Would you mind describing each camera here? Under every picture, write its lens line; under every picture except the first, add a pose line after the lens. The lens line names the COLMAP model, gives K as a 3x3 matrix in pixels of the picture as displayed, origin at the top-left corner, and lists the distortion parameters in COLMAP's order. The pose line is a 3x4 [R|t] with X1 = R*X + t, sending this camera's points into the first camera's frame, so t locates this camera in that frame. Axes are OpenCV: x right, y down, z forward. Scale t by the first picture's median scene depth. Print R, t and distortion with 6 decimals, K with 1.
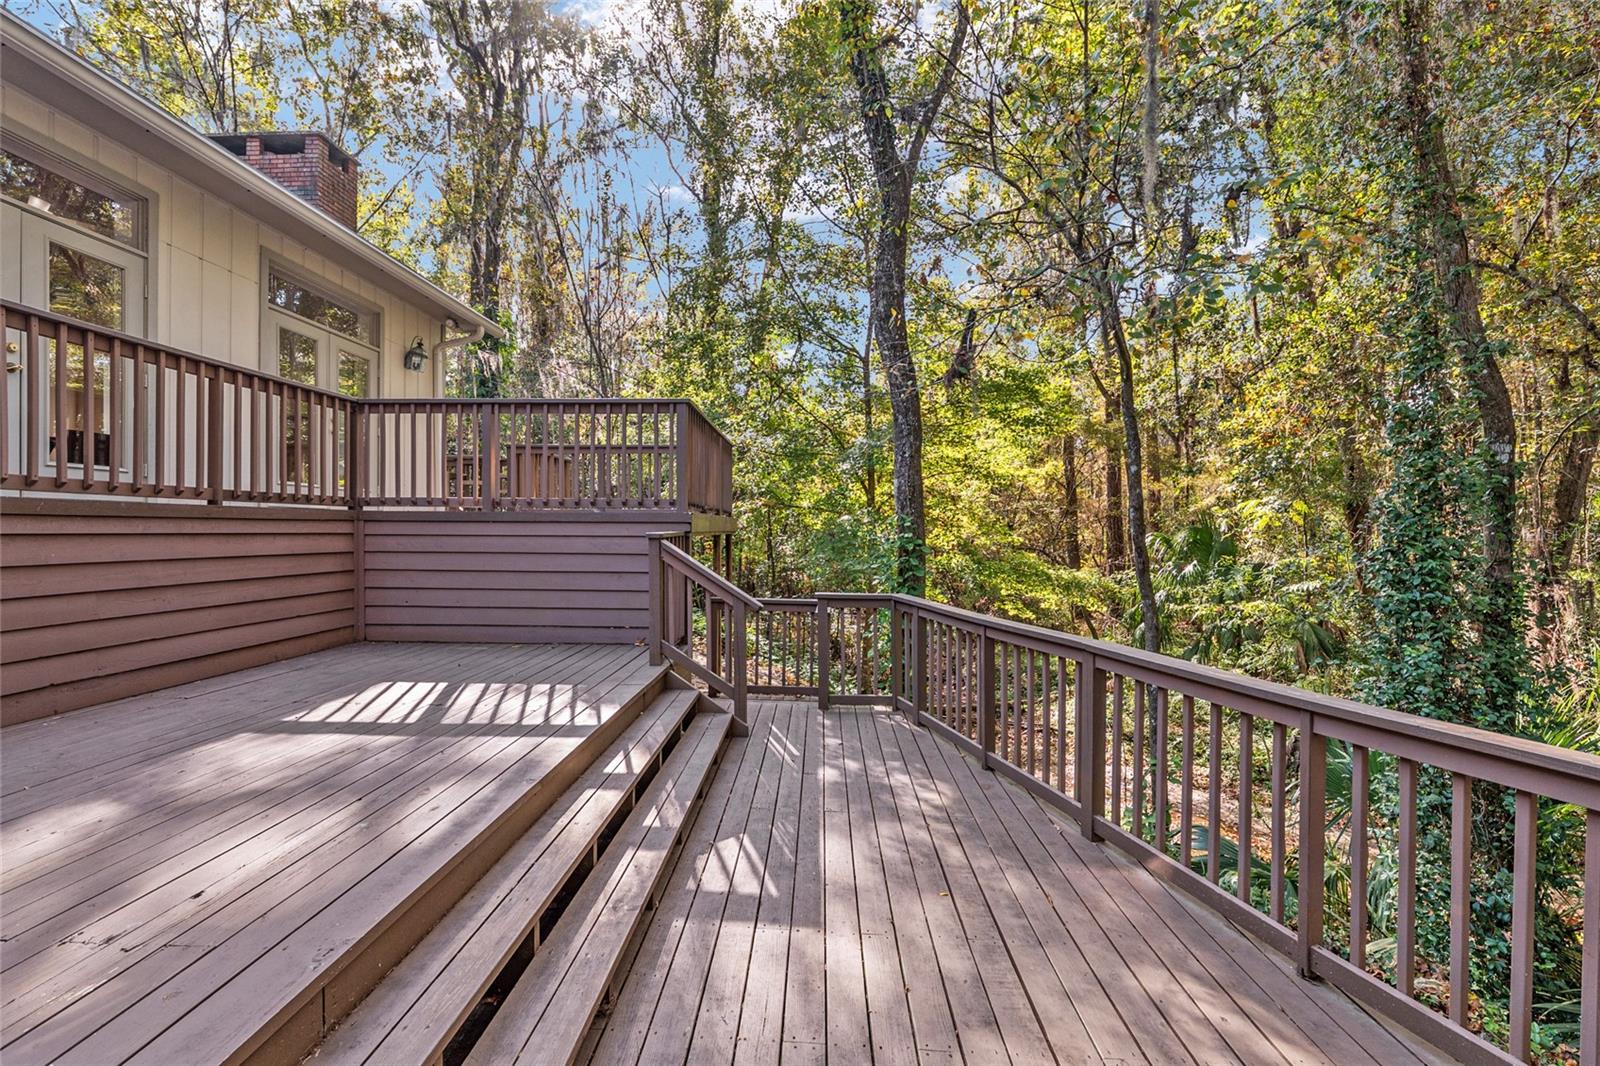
lens RADIAL K [[679.7, 0, 796.8], [0, 679.7, 523.4], [0, 0, 1]] dist [-0.003899, -0.000396]
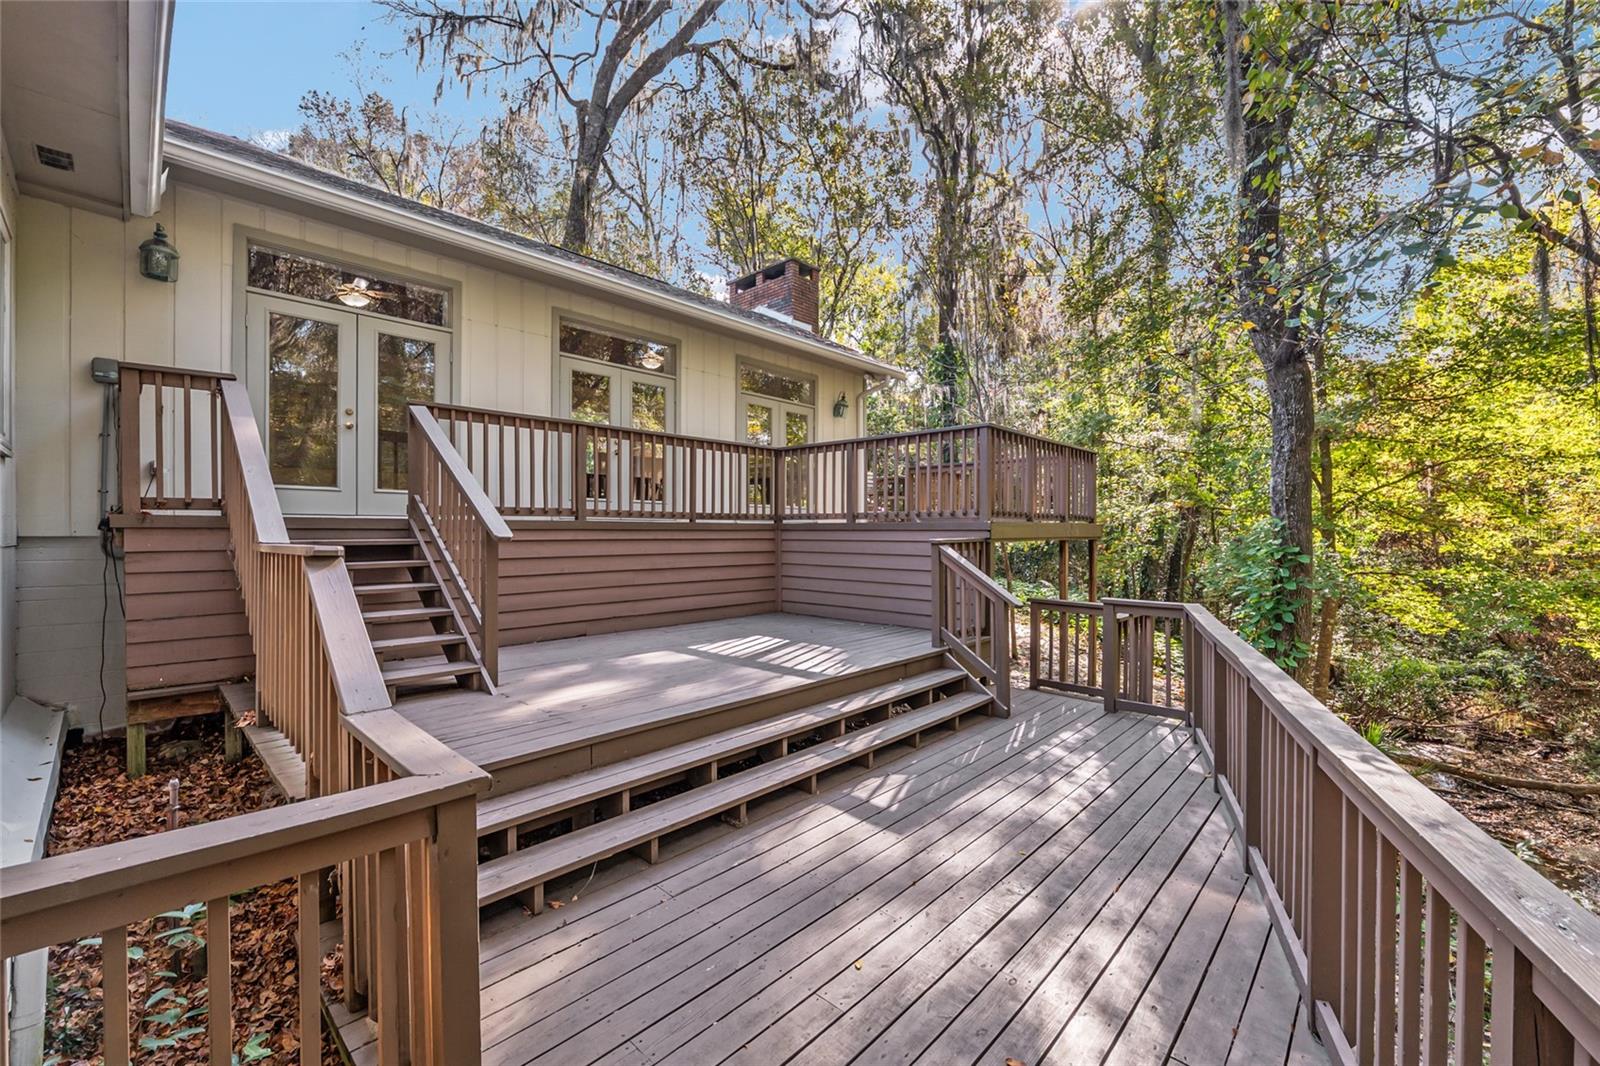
lens RADIAL K [[644.6, 0, 804.0], [0, 644.6, 541.0], [0, 0, 1]] dist [0.000720, -0.000026]
pose [[0.758059, 0.002928, -0.652179, 0.329376], [0.007978, 0.999873, 0.013762, -0.000362], [0.652137, -0.015635, 0.757940, -0.030876]]
